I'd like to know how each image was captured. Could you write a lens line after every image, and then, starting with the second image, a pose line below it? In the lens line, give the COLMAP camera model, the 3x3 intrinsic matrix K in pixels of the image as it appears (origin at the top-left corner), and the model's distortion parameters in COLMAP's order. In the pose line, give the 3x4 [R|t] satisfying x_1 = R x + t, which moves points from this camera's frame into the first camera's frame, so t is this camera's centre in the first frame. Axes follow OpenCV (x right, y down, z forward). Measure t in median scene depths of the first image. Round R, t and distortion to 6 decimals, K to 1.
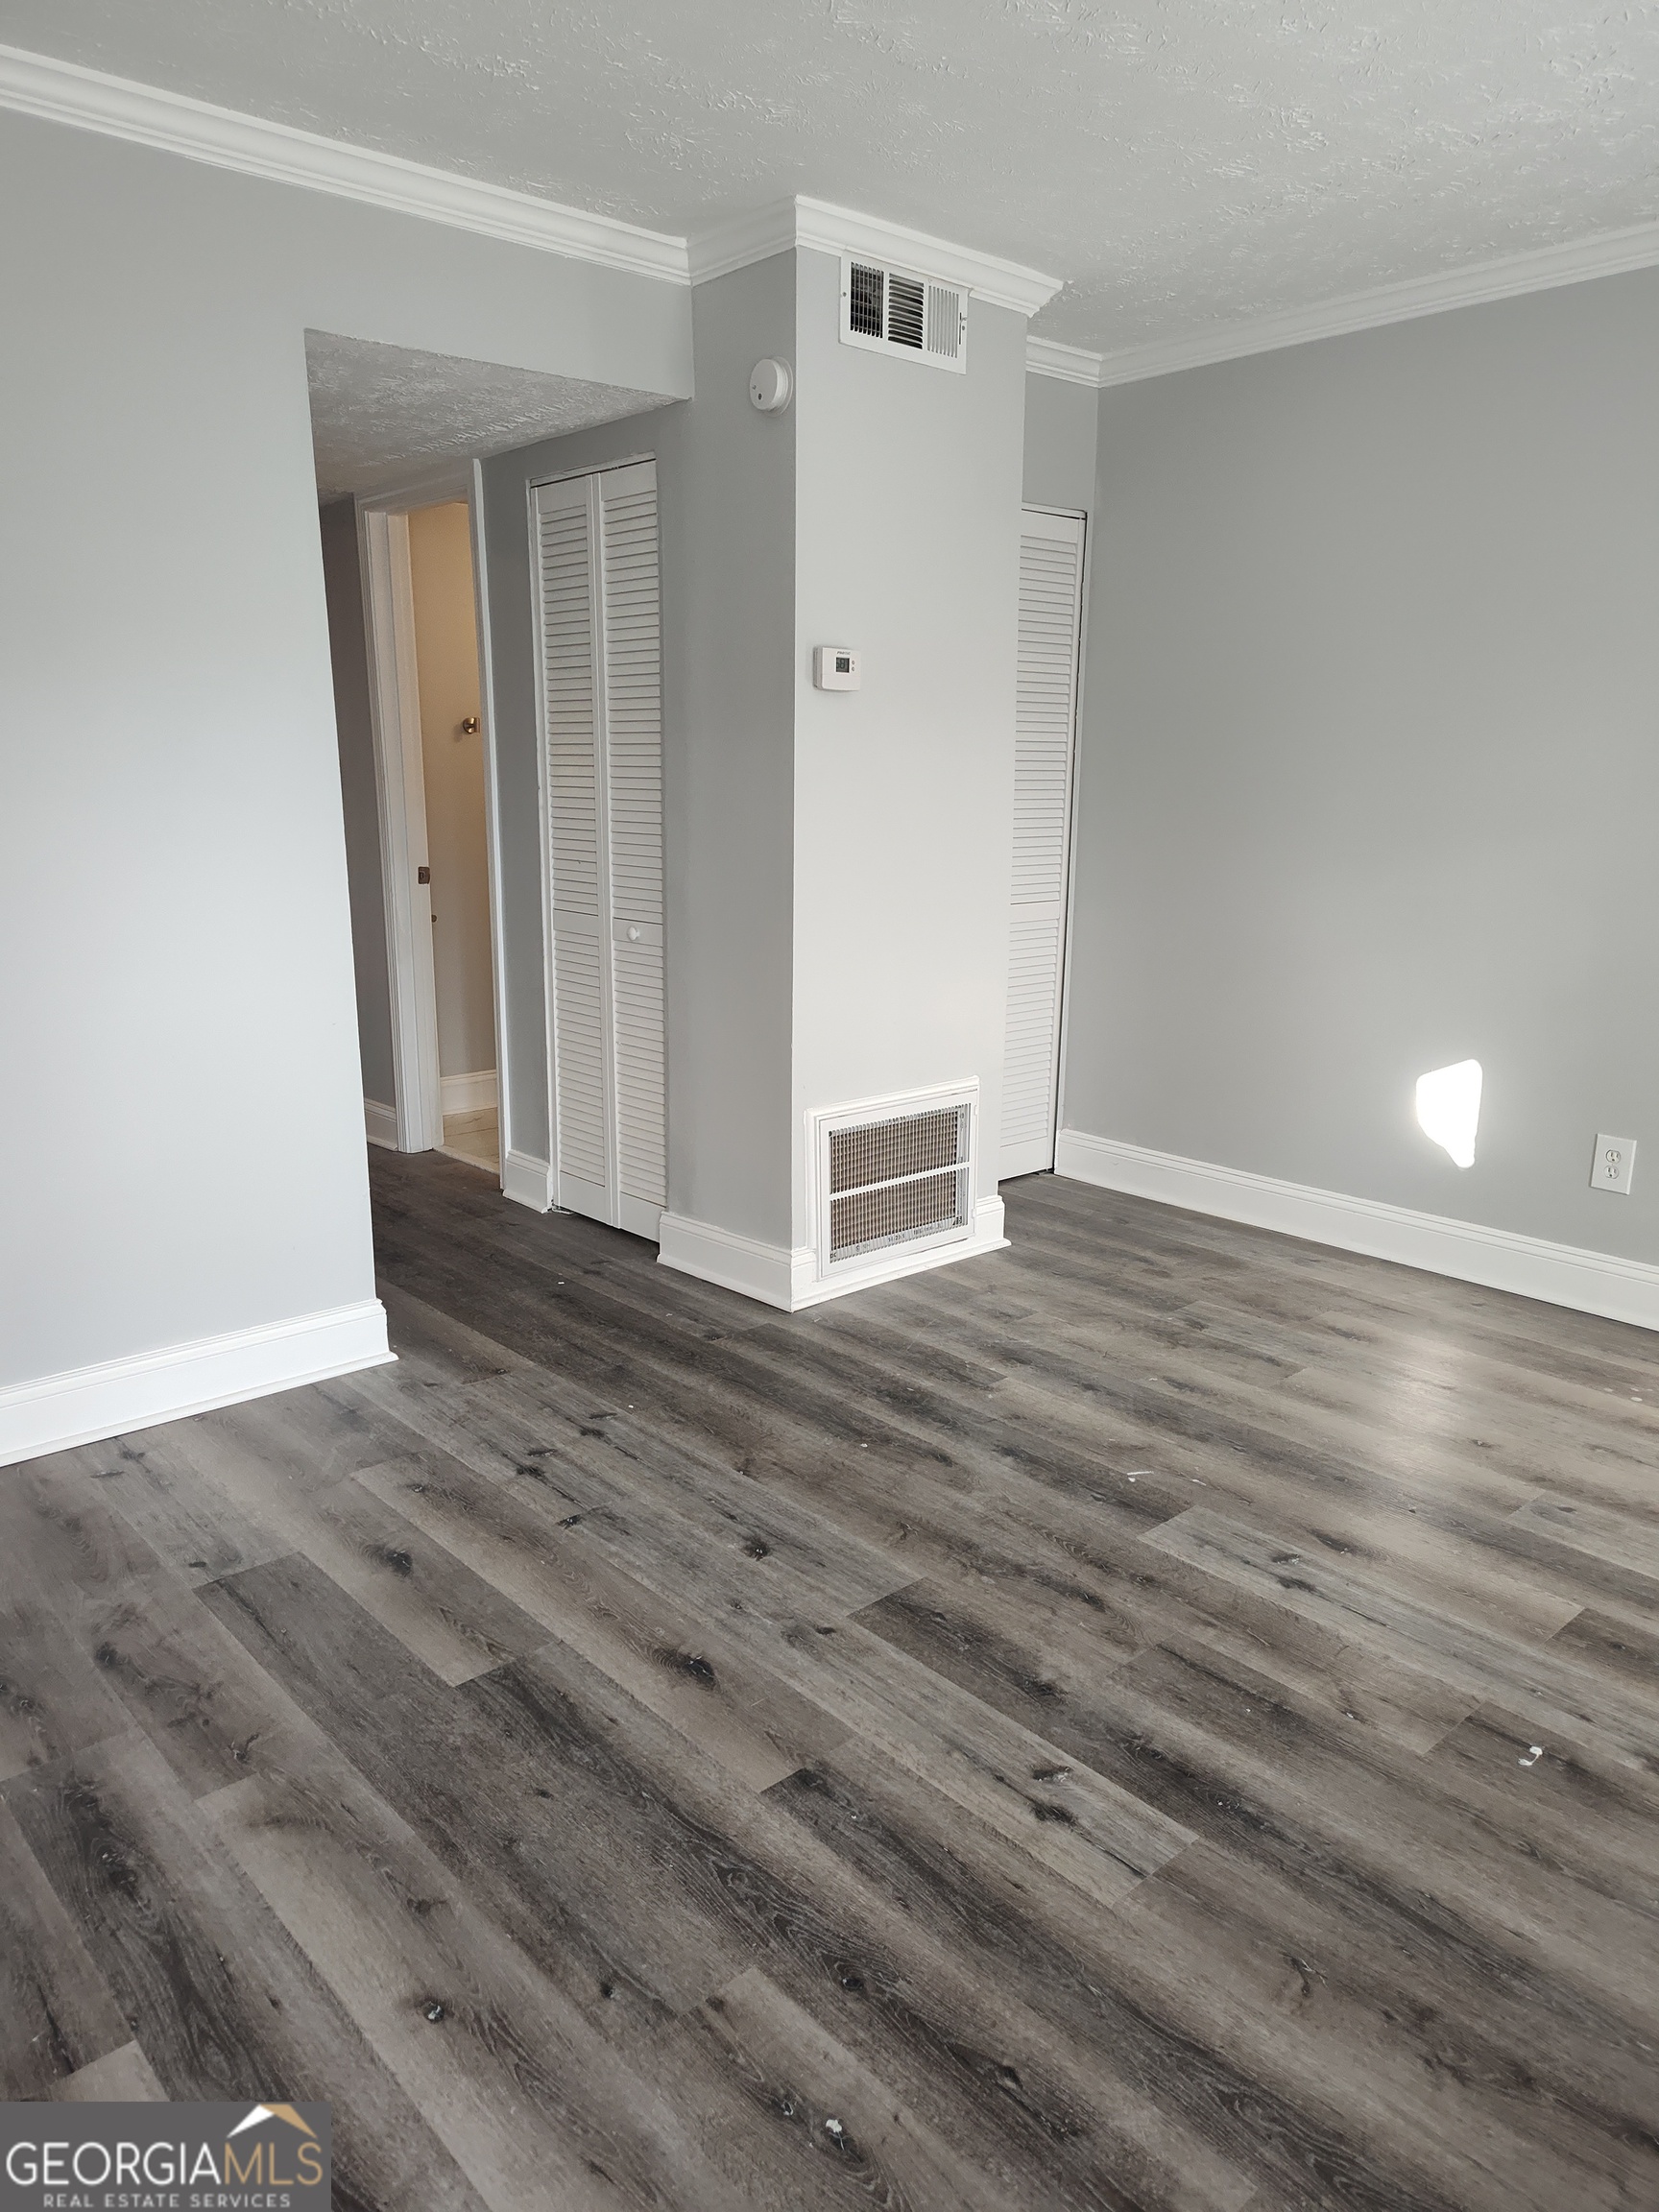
lens RADIAL K [[1512.4, 0, 826.5], [0, 1512.4, 1096.1], [0, 0, 1]] dist [0.011907, -0.018669]
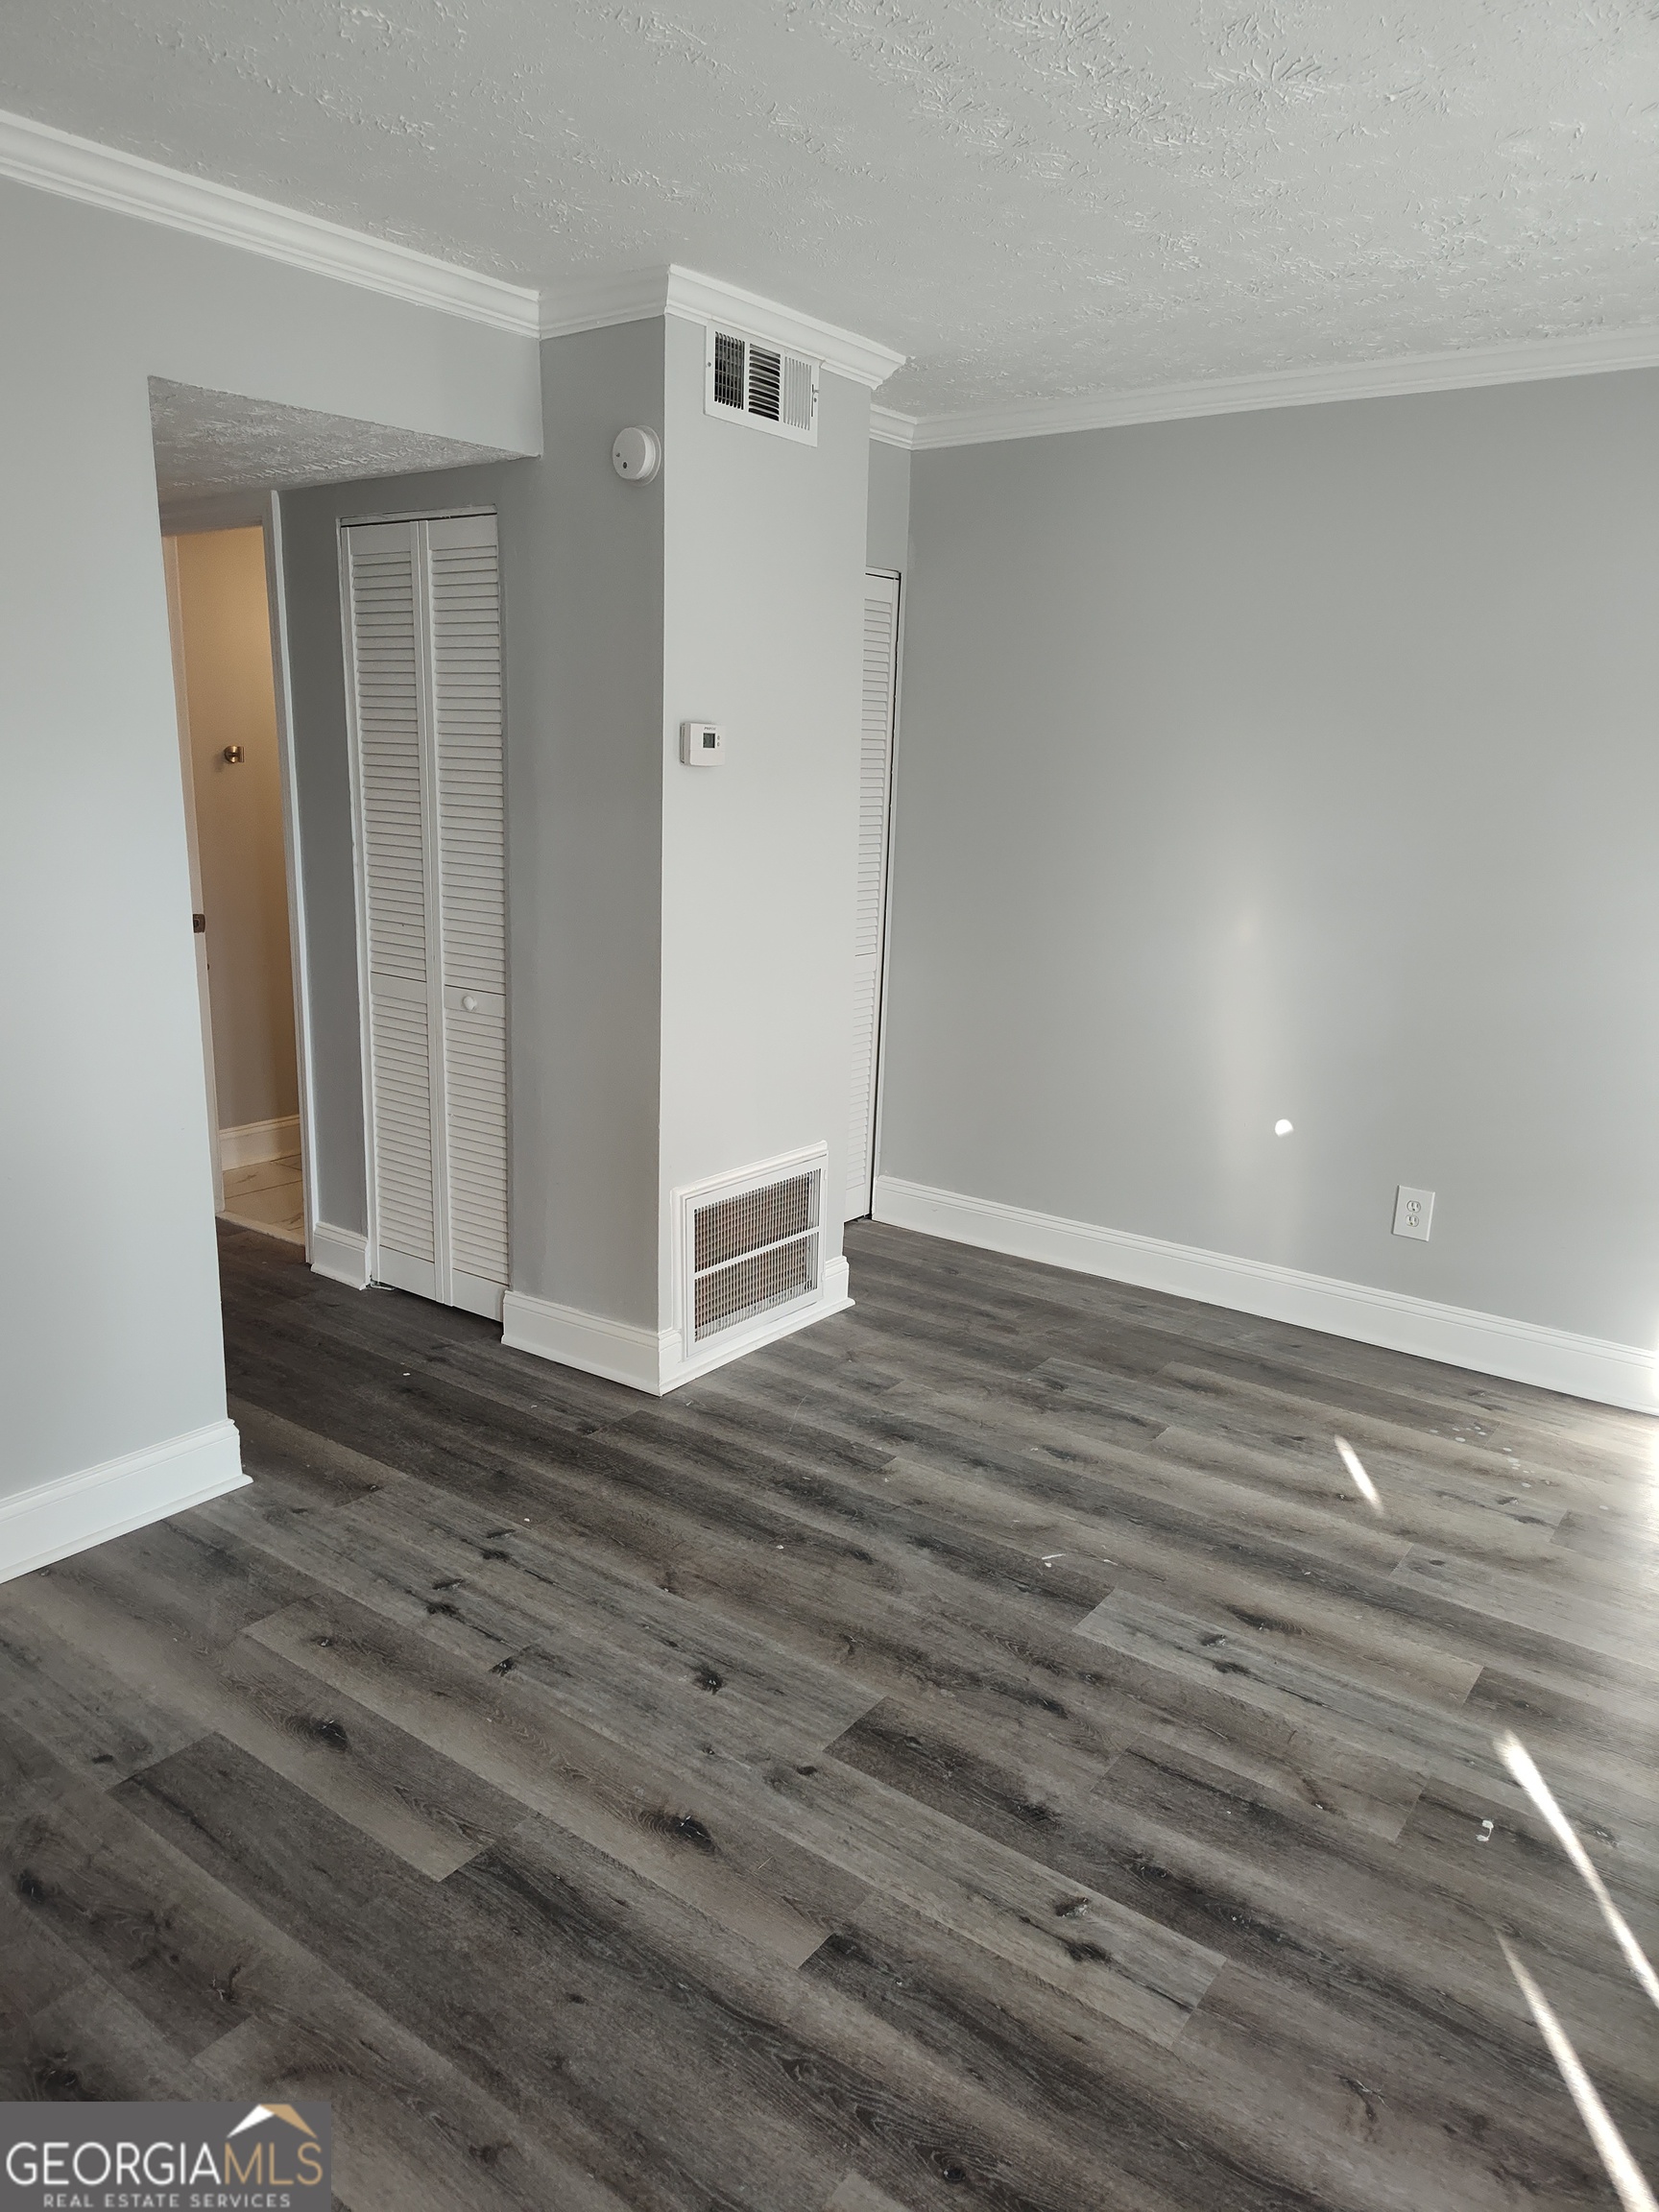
lens RADIAL K [[1512.4, 0, 835.8], [0, 1512.4, 1111.8], [0, 0, 1]] dist [0.011907, -0.018669]
pose [[0.980794, -0.024380, 0.193516, -0.138051], [0.021535, 0.999627, 0.016794, -0.078602], [-0.193854, -0.012304, 0.980953, 0.025229]]
